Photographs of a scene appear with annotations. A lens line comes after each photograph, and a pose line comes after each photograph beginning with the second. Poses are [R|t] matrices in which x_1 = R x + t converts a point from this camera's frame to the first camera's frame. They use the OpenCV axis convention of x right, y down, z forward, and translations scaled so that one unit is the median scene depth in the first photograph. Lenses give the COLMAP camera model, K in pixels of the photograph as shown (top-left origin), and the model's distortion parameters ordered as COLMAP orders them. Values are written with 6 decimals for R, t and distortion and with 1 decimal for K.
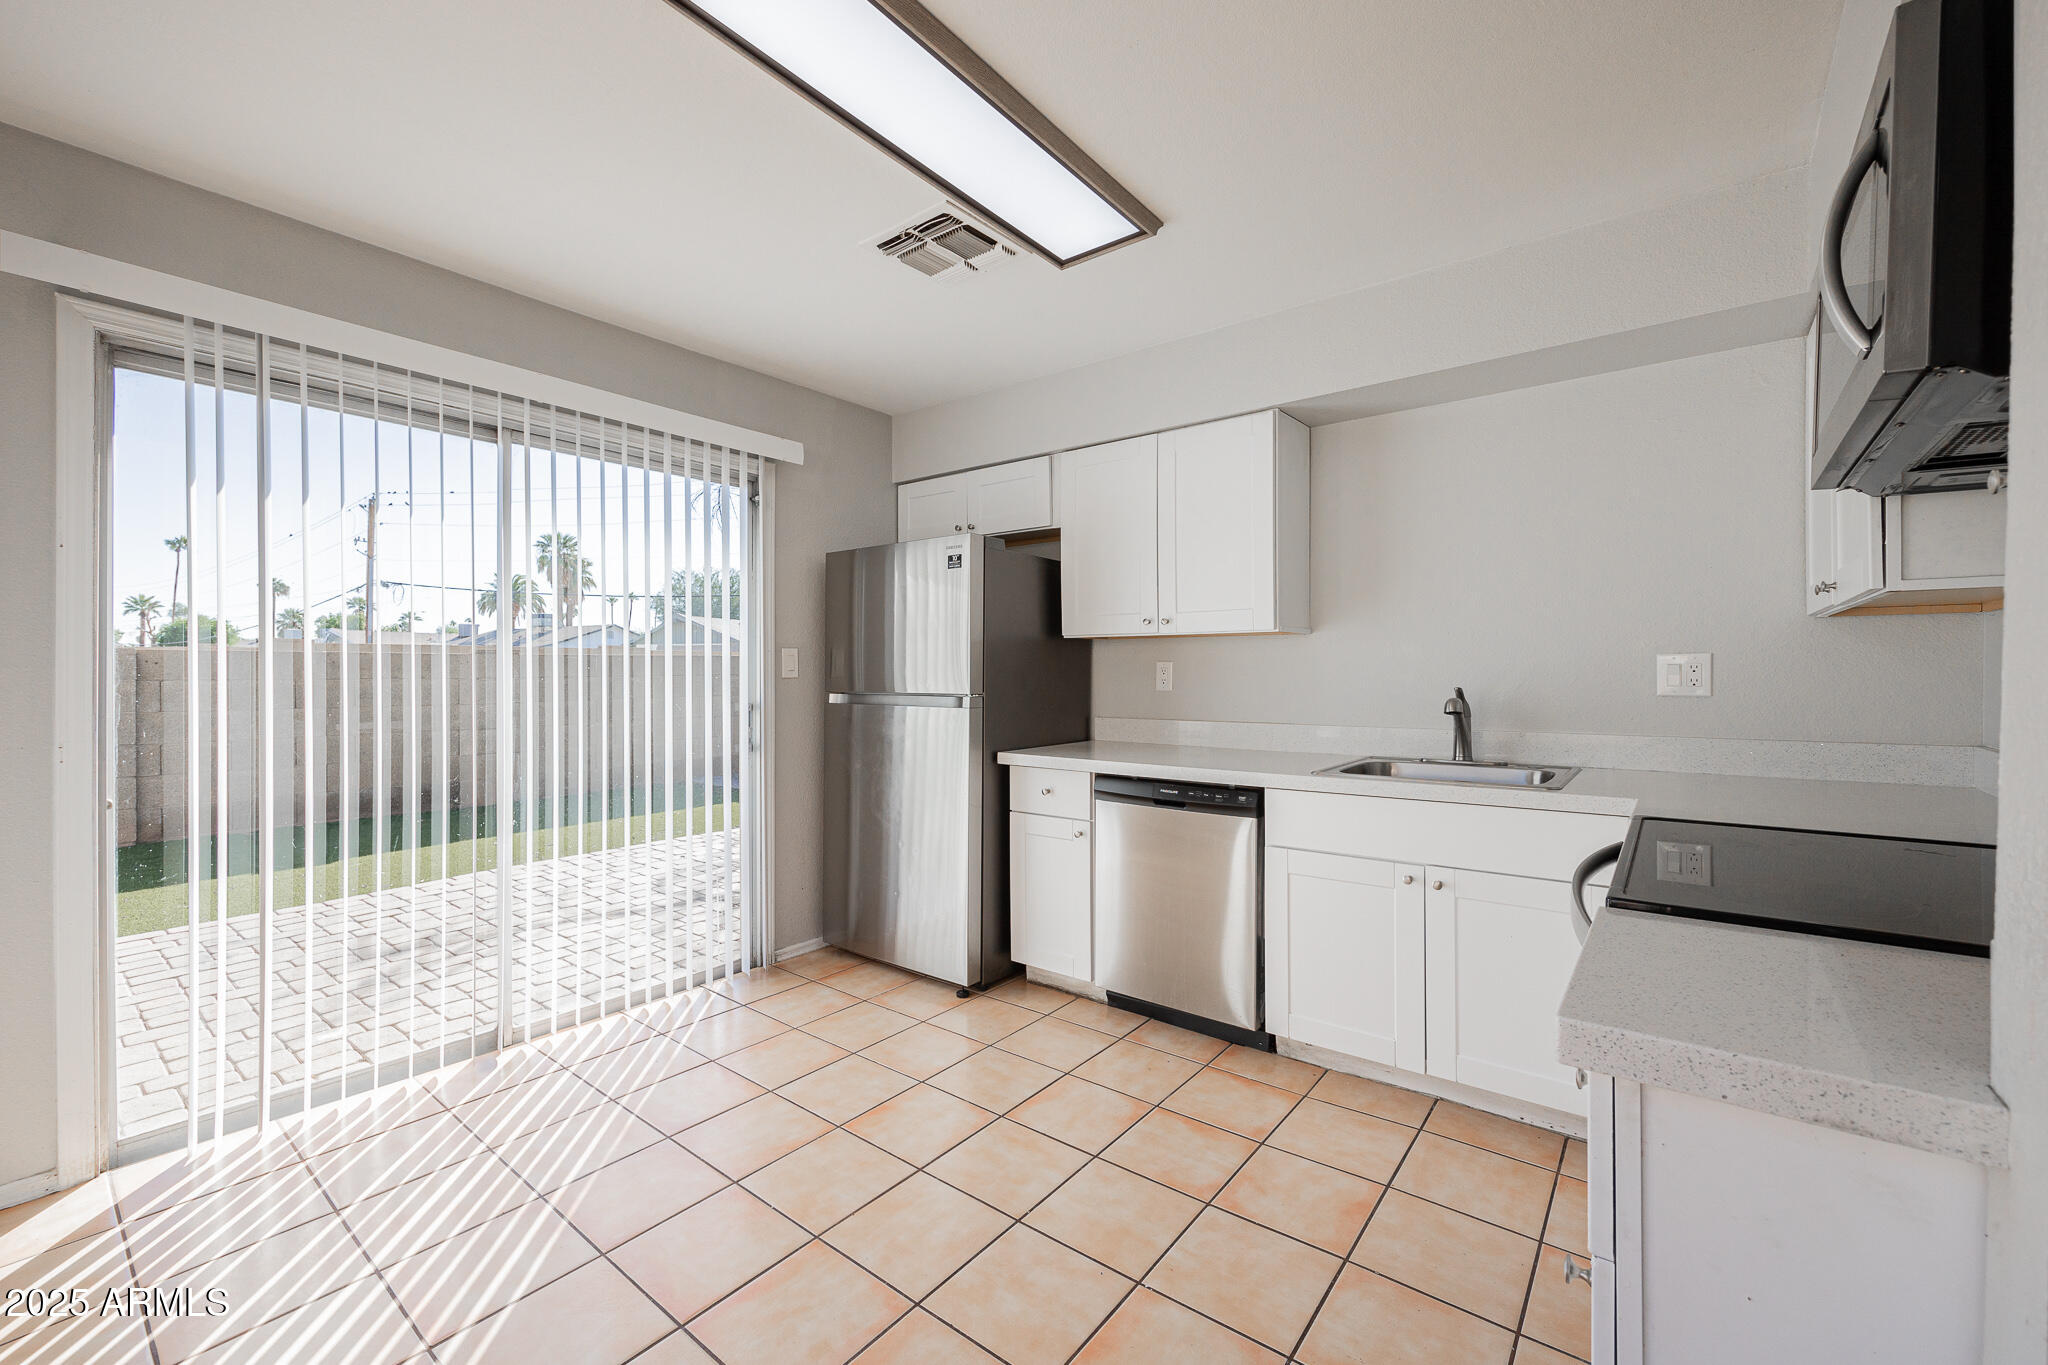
lens RADIAL K [[852.1, 0, 1023.8], [0, 852.1, 676.5], [0, 0, 1]] dist [-0.000479, 0.000110]
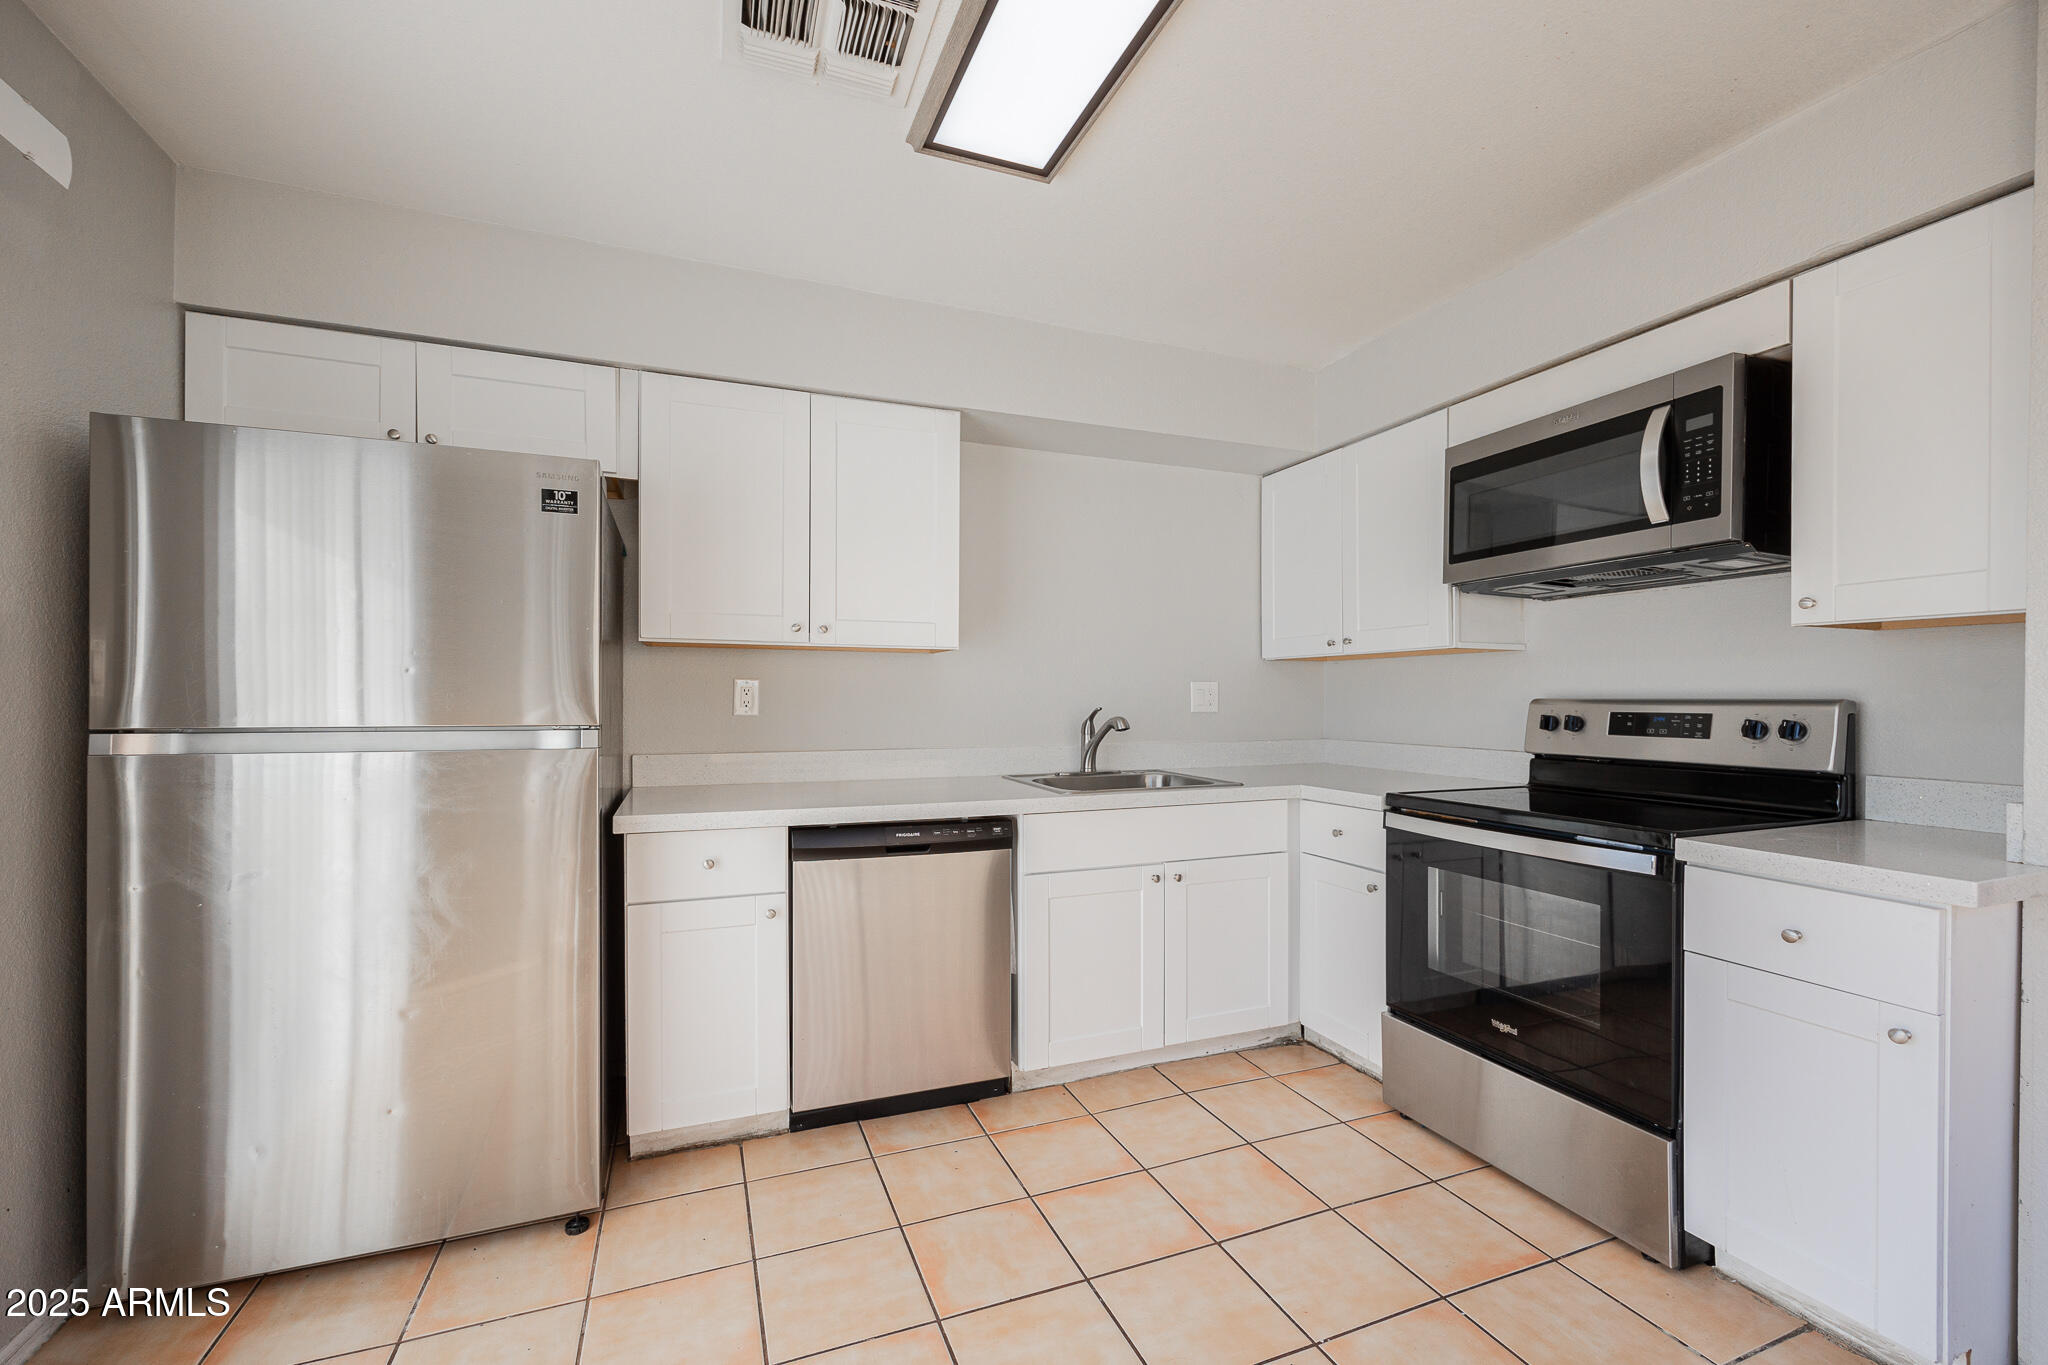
lens RADIAL K [[852.1, 0, 1025.2], [0, 852.1, 702.9], [0, 0, 1]] dist [-0.000479, 0.000110]
pose [[0.491015, -0.002202, 0.871148, -0.473692], [-0.001100, 0.999994, 0.003148, 0.002465], [-0.871150, -0.002504, 0.491010, 0.466150]]
